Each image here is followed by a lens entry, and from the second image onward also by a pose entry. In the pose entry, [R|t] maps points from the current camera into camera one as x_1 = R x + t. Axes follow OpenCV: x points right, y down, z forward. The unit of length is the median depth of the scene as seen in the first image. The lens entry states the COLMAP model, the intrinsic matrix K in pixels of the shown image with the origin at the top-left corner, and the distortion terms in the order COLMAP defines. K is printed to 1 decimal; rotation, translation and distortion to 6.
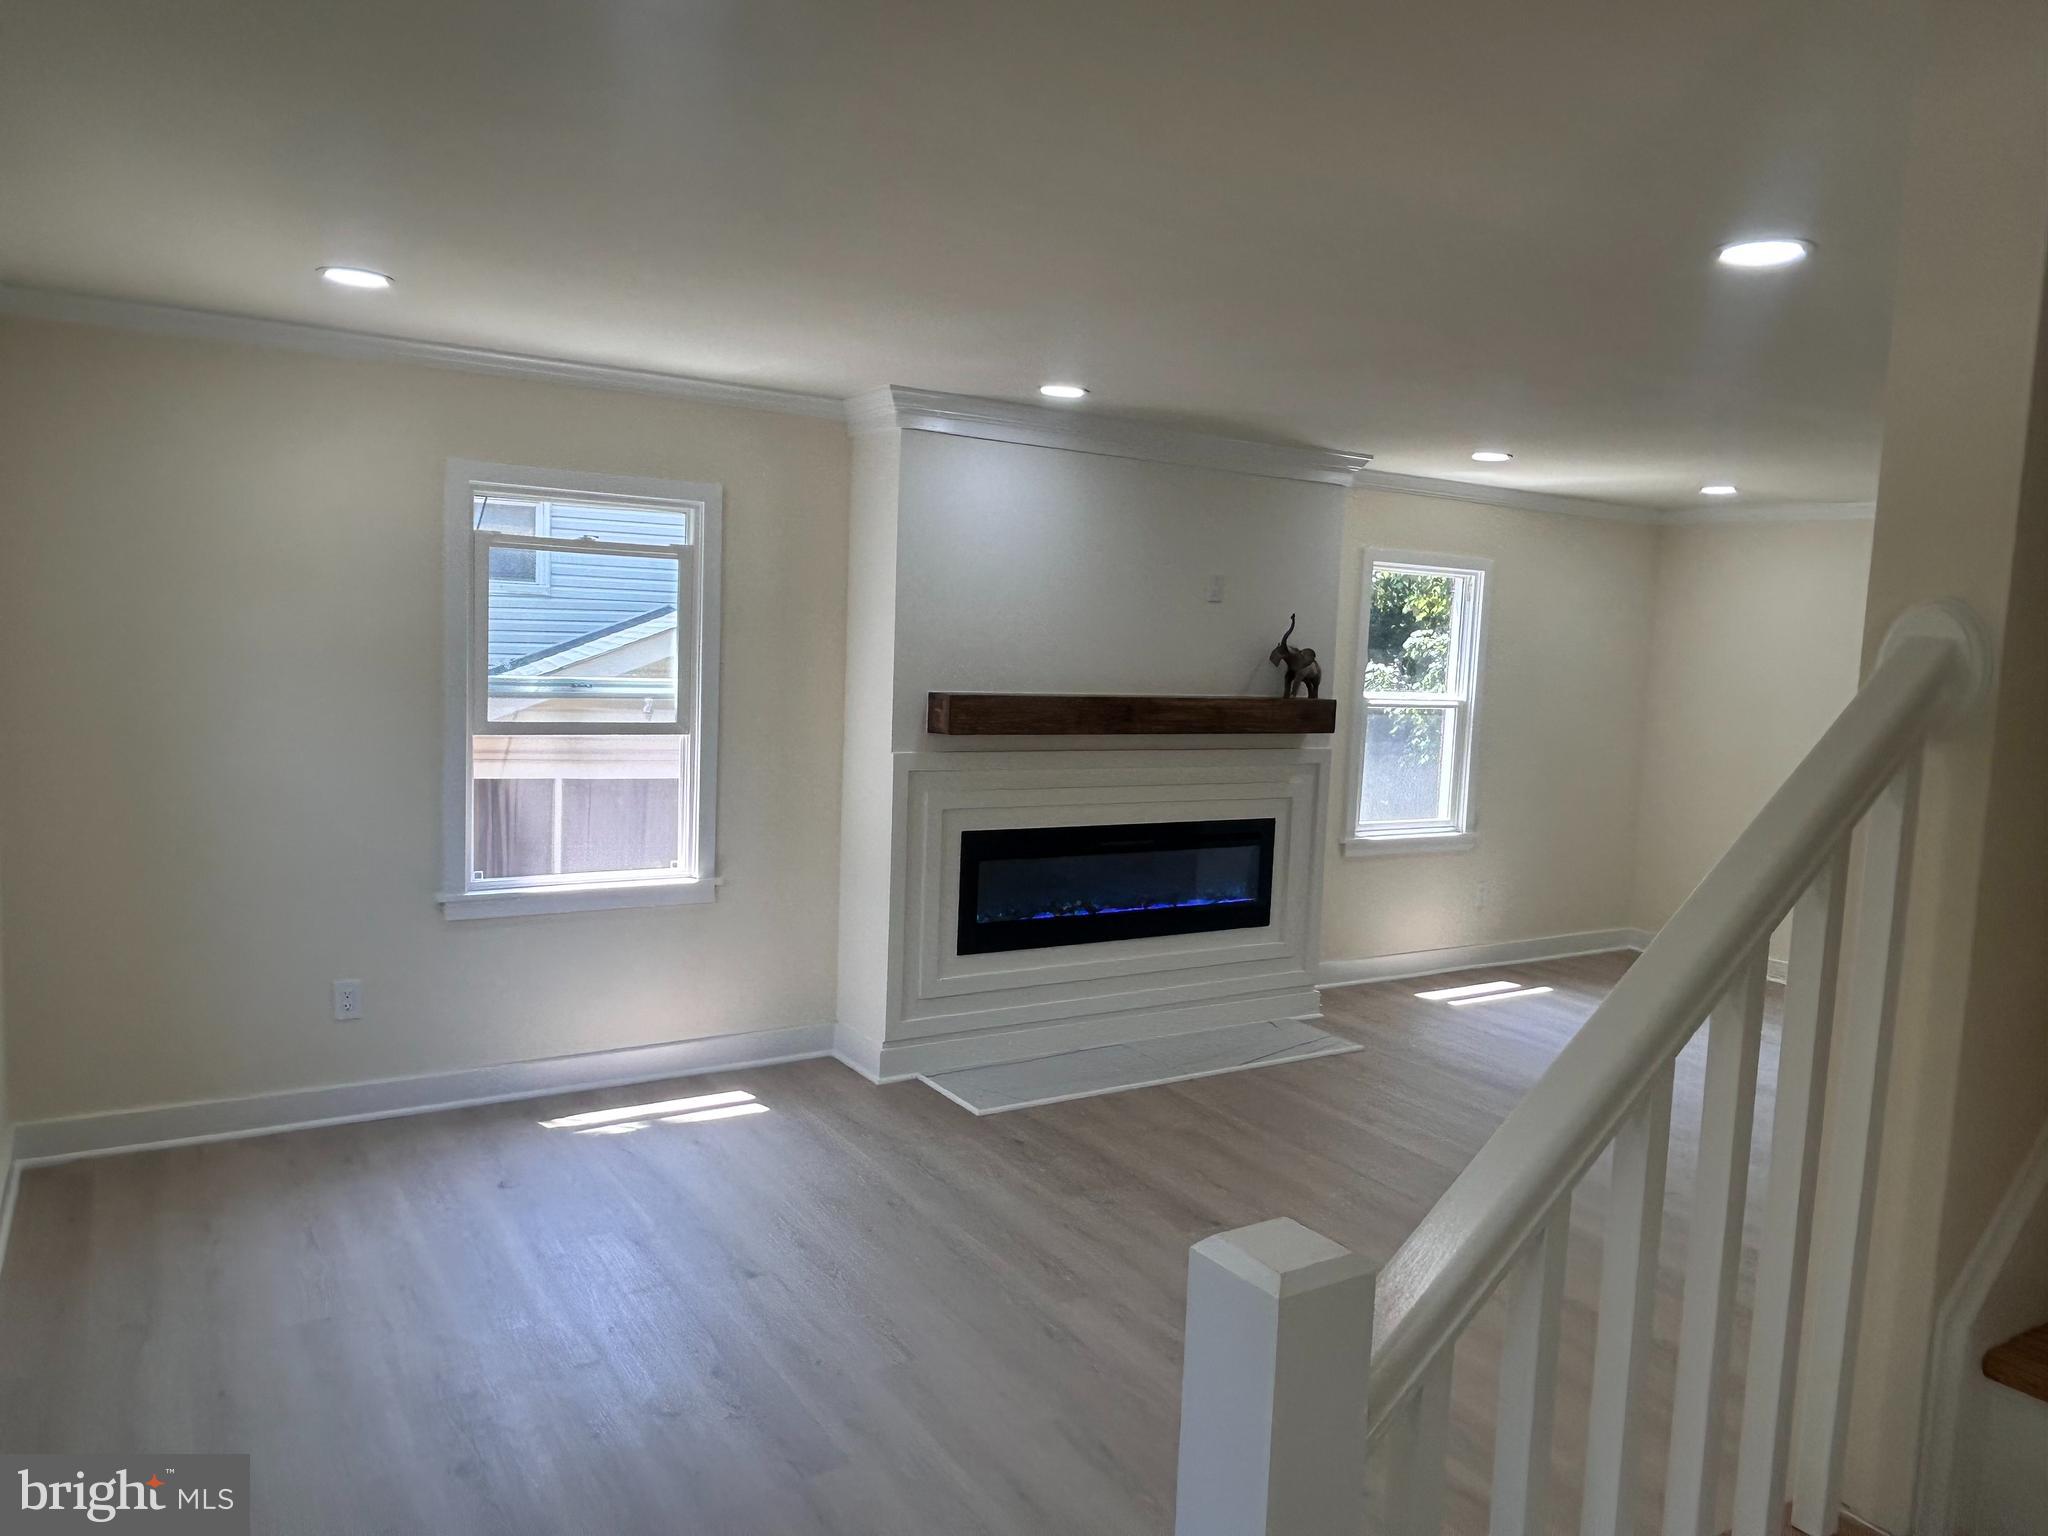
lens RADIAL K [[1394.3, 0, 1024.0], [0, 1394.3, 768.0], [0, 0, 1]] dist [0.071258, 0.000507]
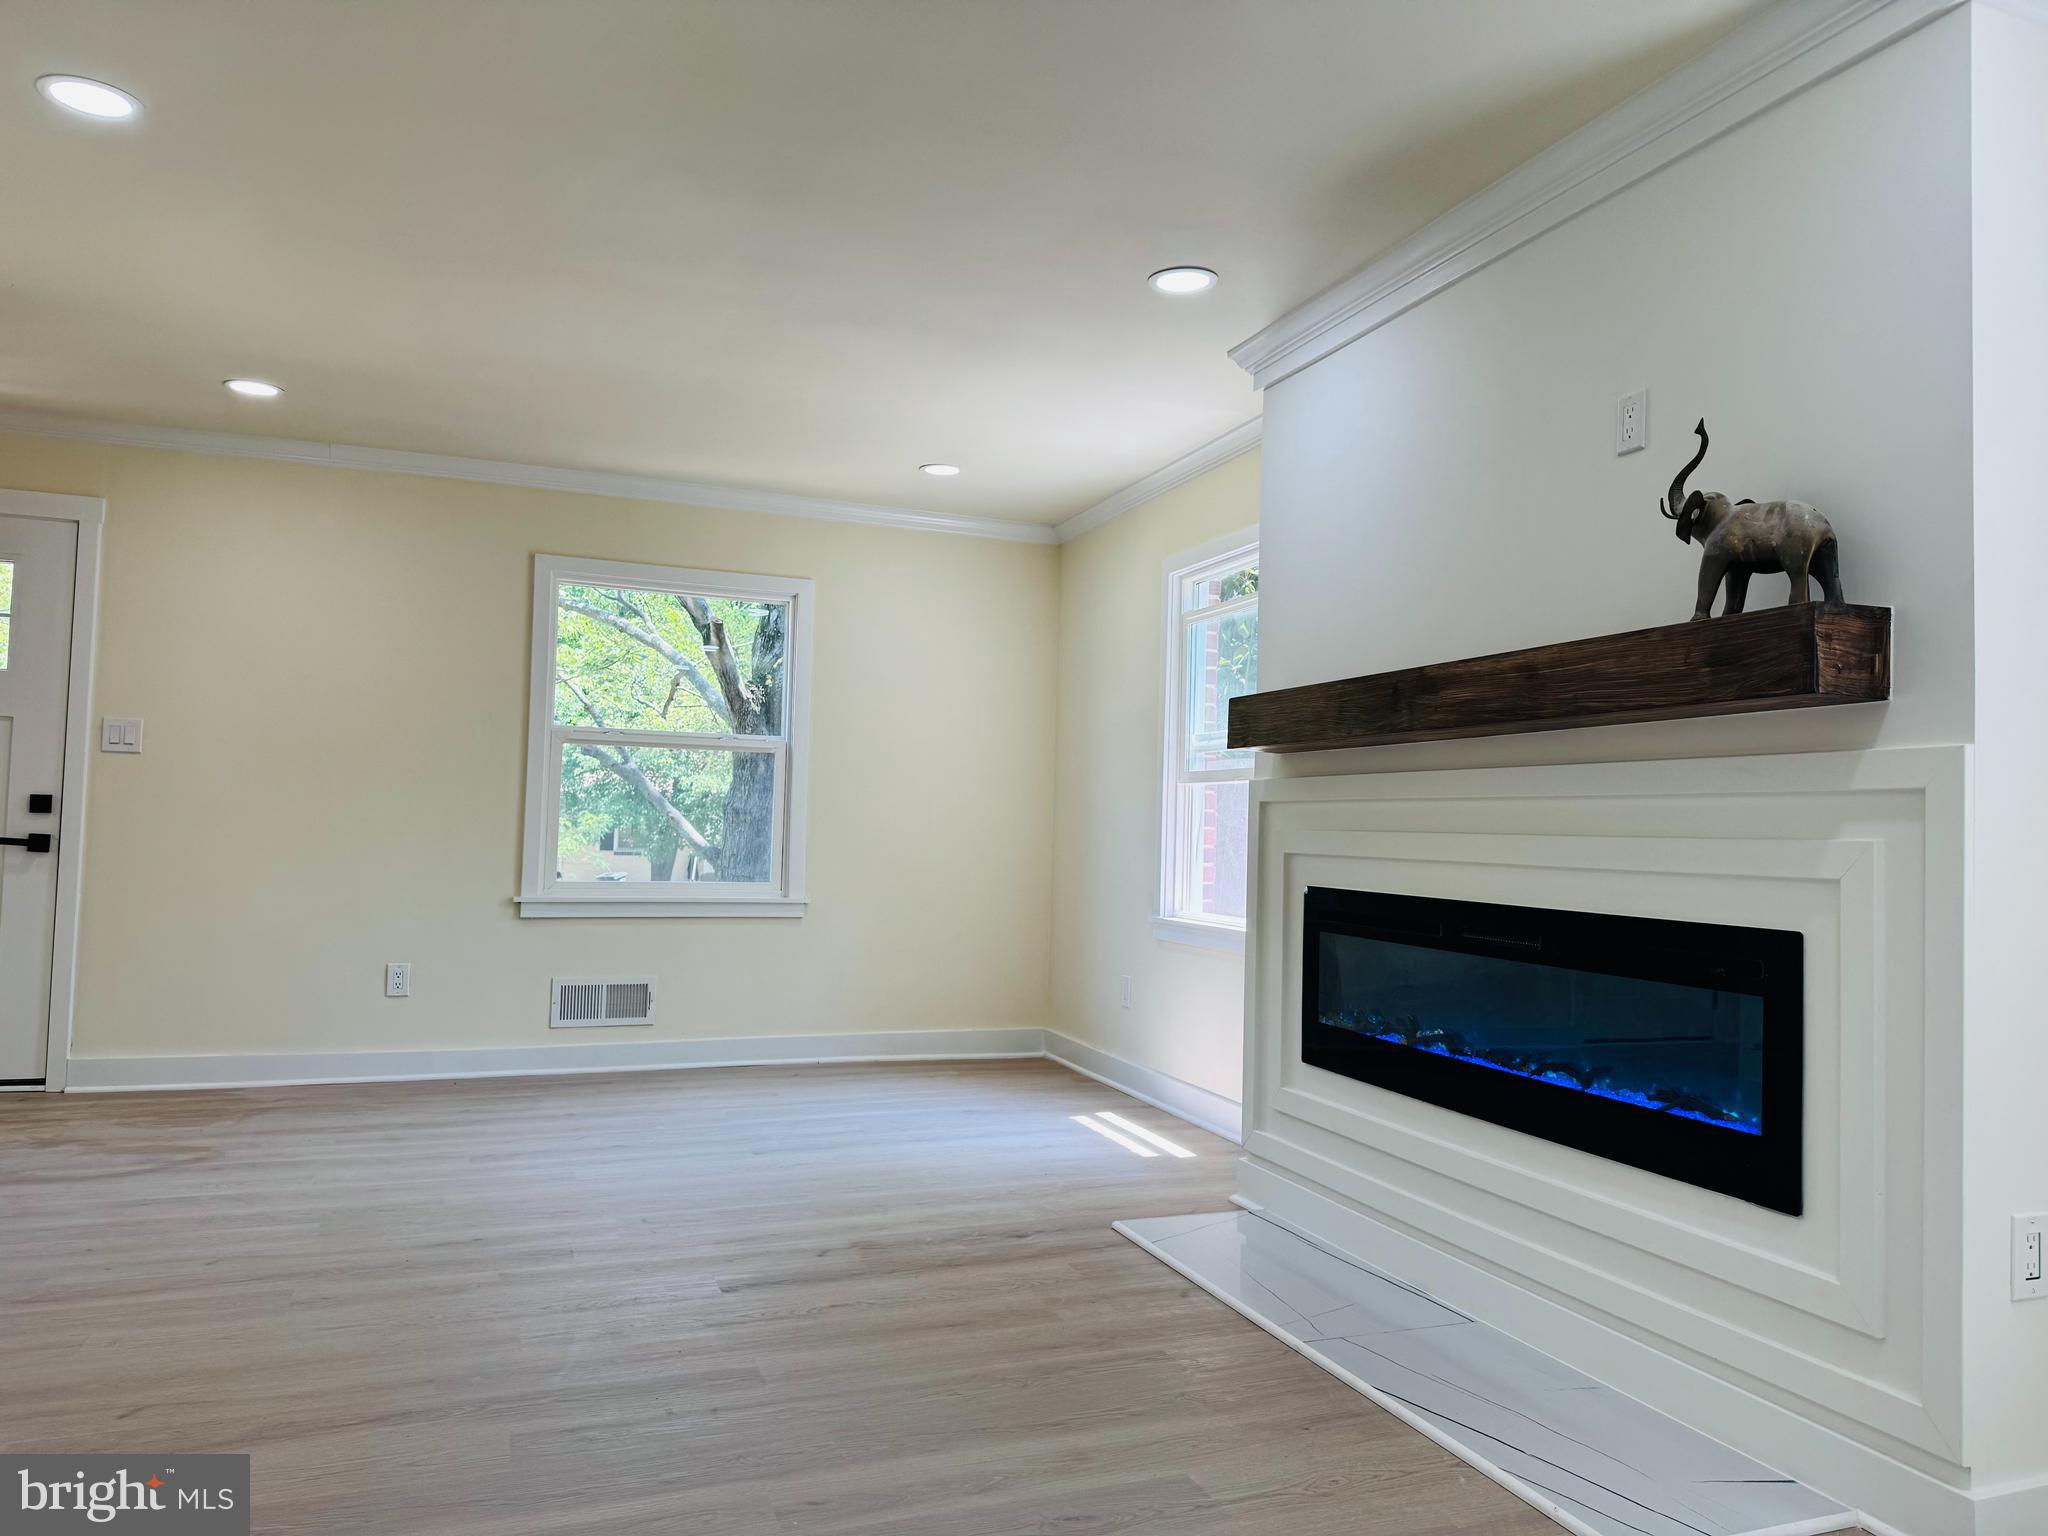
lens RADIAL K [[1439.4, 0, 1024.0], [0, 1439.4, 768.0], [0, 0, 1]] dist [0.084974, -0.076451]
pose [[-0.206919, -0.084328, -0.974717, 0.712410], [-0.118507, 0.991103, -0.060588, 0.046655], [0.971154, 0.102974, -0.215072, 1.001379]]
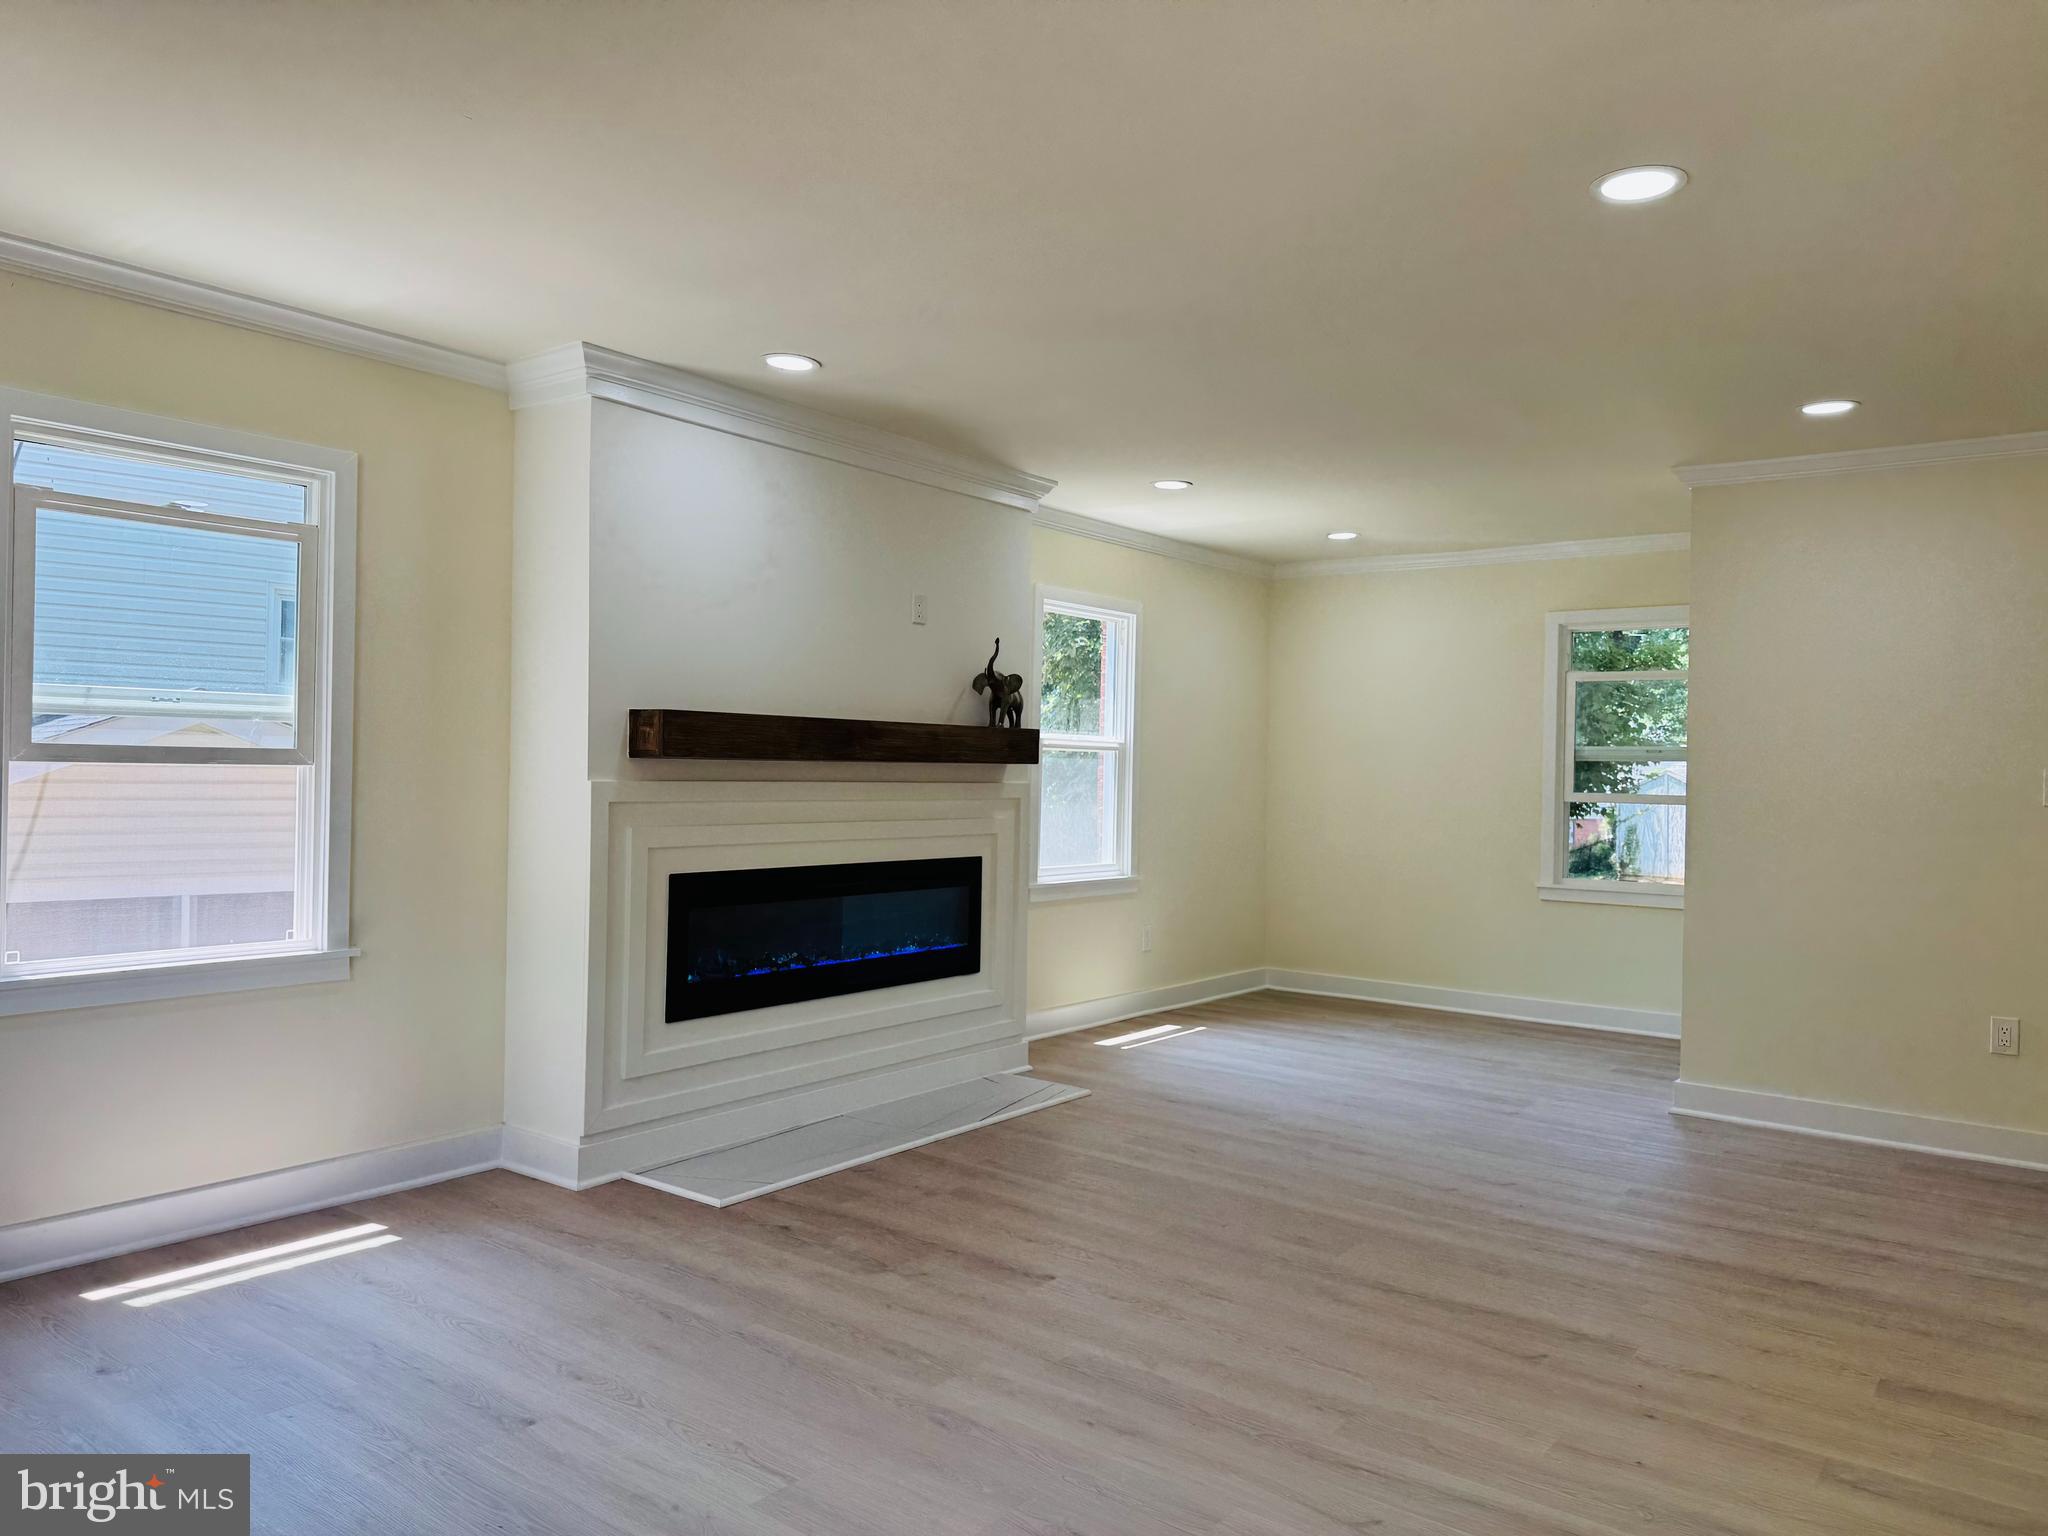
lens RADIAL K [[1439.4, 0, 1024.0], [0, 1439.4, 768.0], [0, 0, 1]] dist [0.084974, -0.076451]
pose [[0.938611, -0.021331, 0.344316, -0.142040], [0.047777, 0.996506, -0.068506, 0.050846], [-0.341652, 0.080751, 0.936351, 0.095990]]
